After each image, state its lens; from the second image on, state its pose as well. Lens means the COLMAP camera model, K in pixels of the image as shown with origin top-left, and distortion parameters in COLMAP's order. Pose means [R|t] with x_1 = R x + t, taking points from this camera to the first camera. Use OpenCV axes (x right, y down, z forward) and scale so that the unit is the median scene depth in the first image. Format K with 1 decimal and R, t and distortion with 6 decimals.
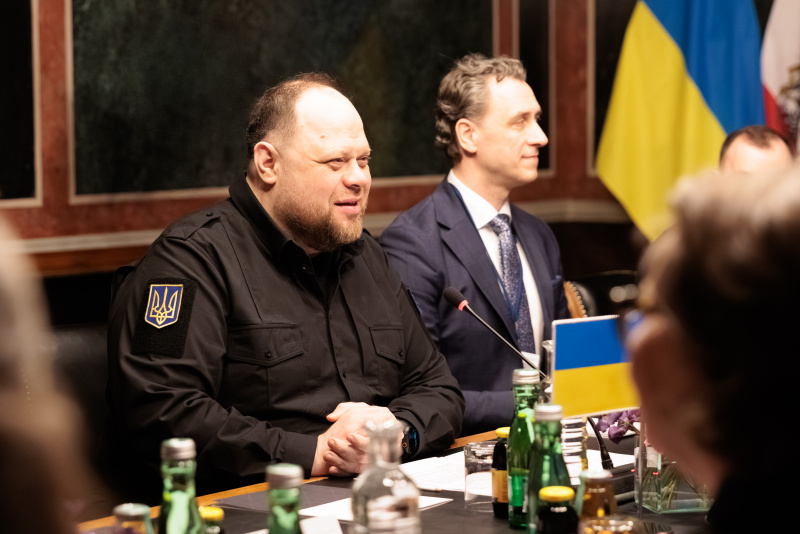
lens RADIAL K [[1920.8, 0, 400.0], [0, 1920.8, 267.0], [0, 0, 1]] dist [0.122365, 0.184869]
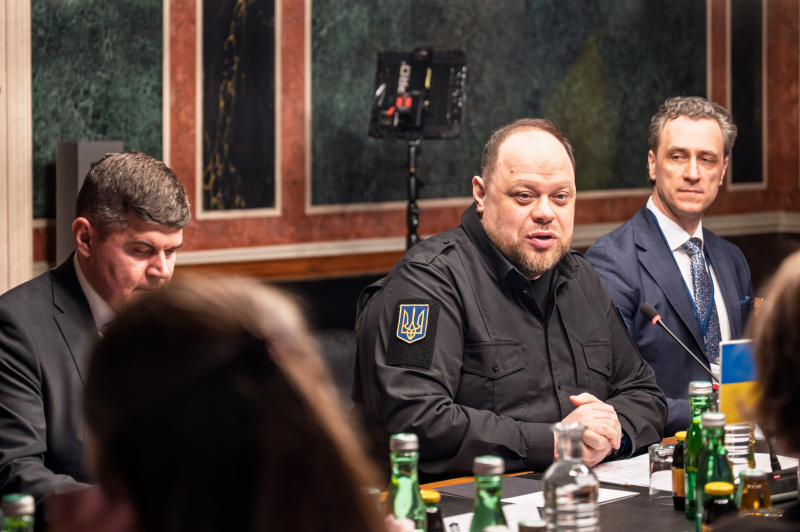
lens RADIAL K [[1834.9, 0, 399.8], [0, 1834.9, 165.0], [0, 0, 1]] dist [0.117666, -0.083785]
pose [[0.993073, 0.005610, -0.117364, 0.013776], [-0.012427, 0.998272, -0.057433, -0.010552], [0.116839, 0.058493, 0.991427, -0.127032]]
